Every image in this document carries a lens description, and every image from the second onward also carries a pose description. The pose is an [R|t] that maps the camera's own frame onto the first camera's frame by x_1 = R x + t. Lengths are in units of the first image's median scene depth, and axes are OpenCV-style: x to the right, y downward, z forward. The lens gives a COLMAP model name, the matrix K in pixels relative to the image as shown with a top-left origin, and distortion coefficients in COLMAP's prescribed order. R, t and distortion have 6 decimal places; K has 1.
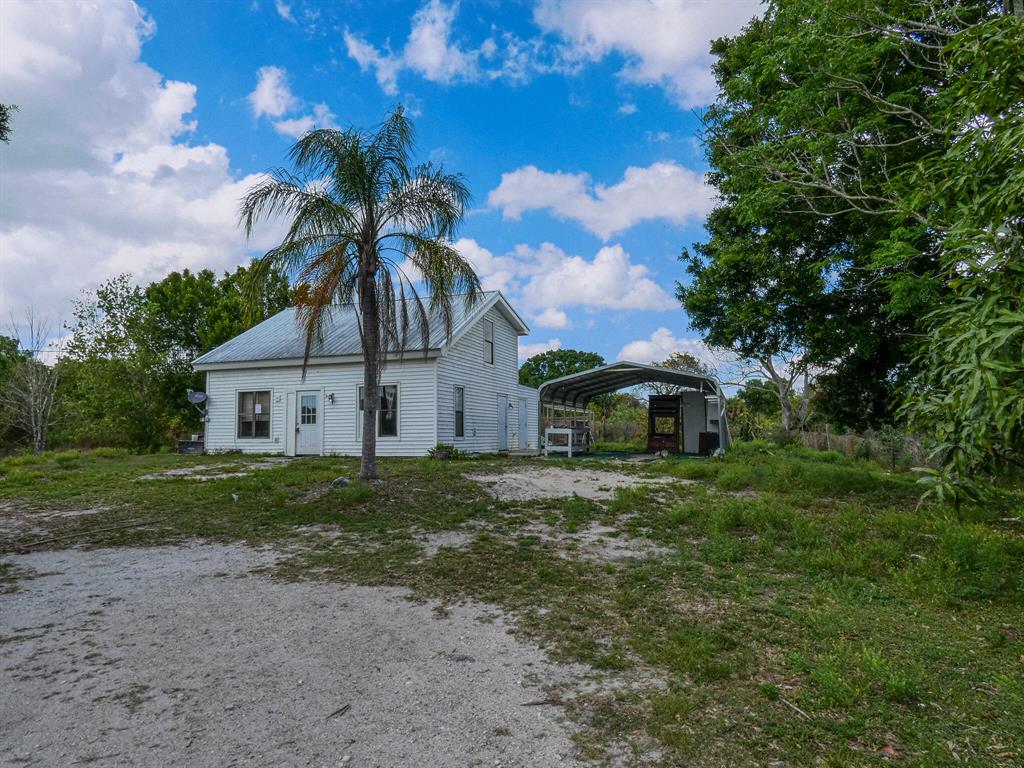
lens RADIAL K [[640.3, 0, 516.1], [0, 640.3, 386.6], [0, 0, 1]] dist [-0.002373, 0.006445]
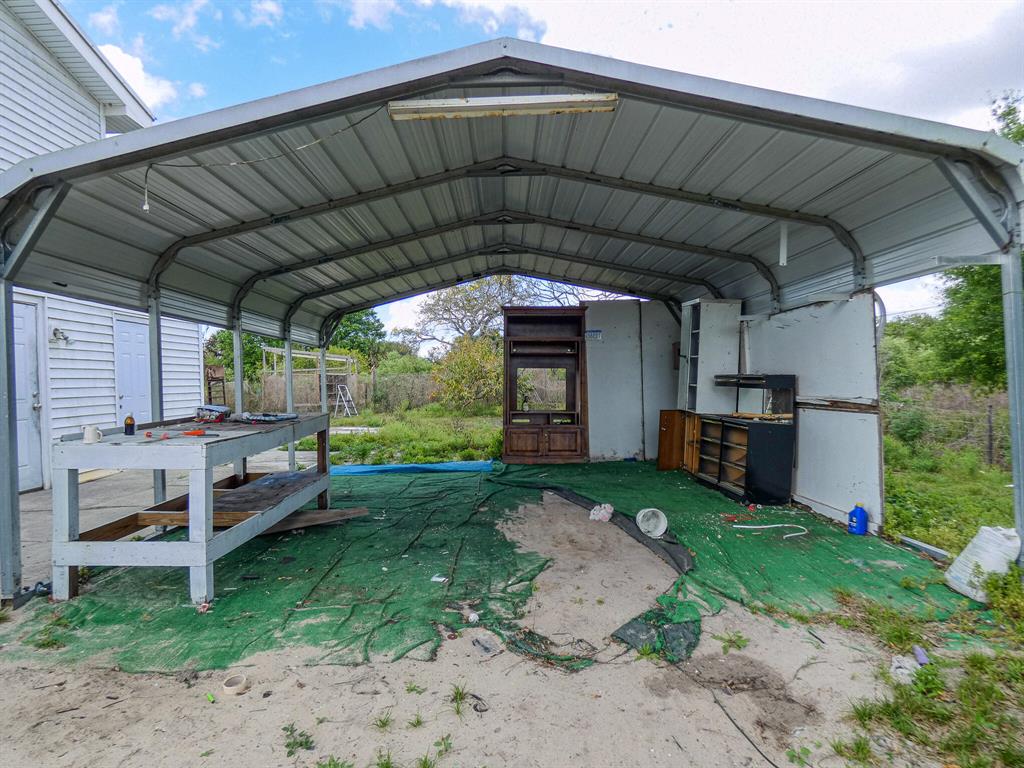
lens RADIAL K [[640.3, 0, 507.6], [0, 640.3, 380.4], [0, 0, 1]] dist [-0.002373, 0.006445]
pose [[0.939799, -0.024110, 0.340877, 0.101326], [0.000001, 0.997508, 0.070550, 0.034843], [-0.341728, -0.066303, 0.937457, 0.779414]]
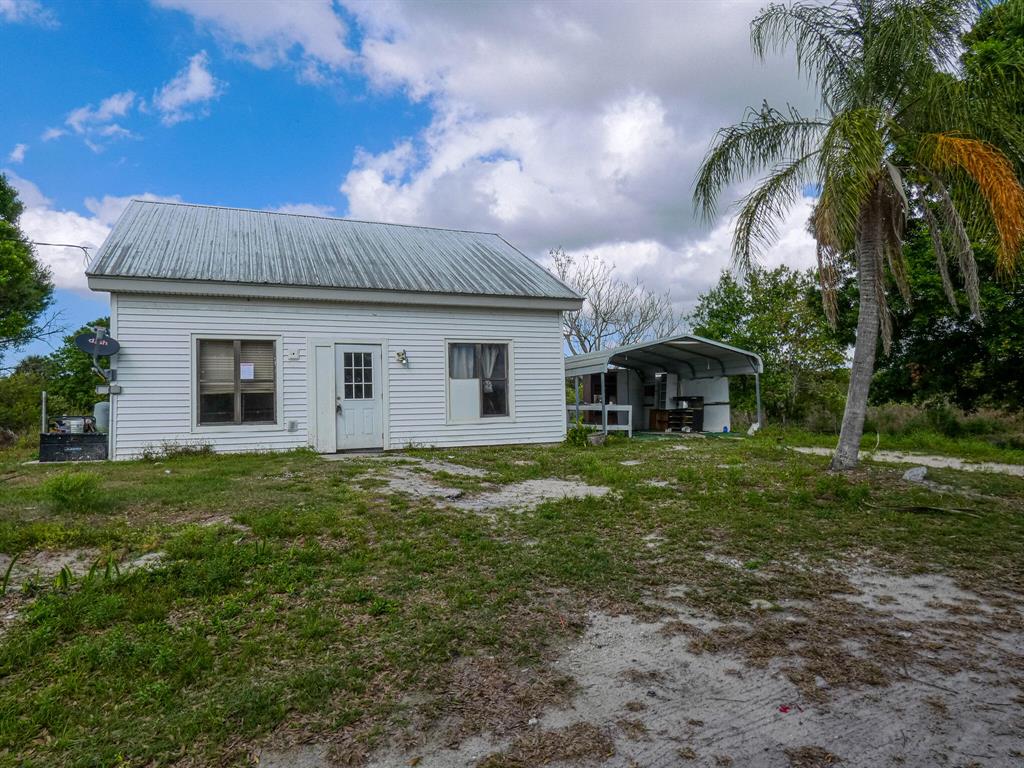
lens RADIAL K [[640.3, 0, 517.2], [0, 640.3, 378.9], [0, 0, 1]] dist [-0.002373, 0.006445]
pose [[0.737564, 0.024723, 0.674824, -0.610848], [-0.035371, 0.999372, 0.002046, 0.032227], [-0.674350, -0.025378, 0.737976, 0.437158]]
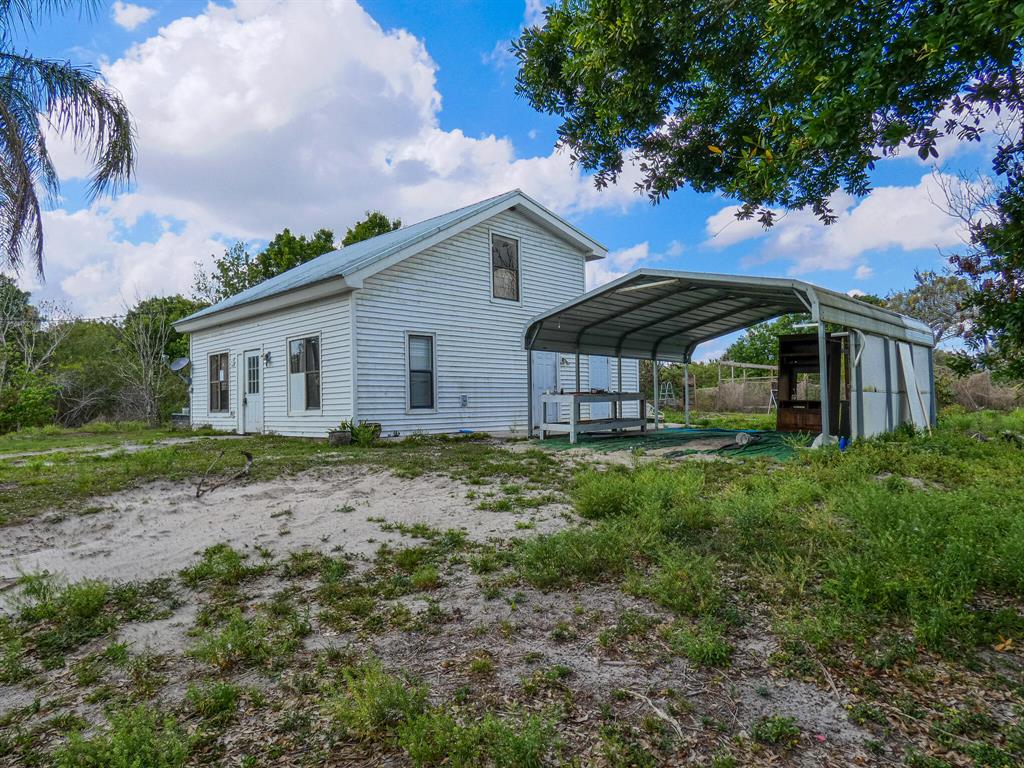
lens RADIAL K [[640.3, 0, 502.1], [0, 640.3, 386.8], [0, 0, 1]] dist [-0.002373, 0.006445]
pose [[0.900138, -0.018602, -0.435207, 0.274049], [0.041932, 0.998148, 0.044063, 0.028477], [0.433582, -0.057912, 0.899251, 0.426974]]
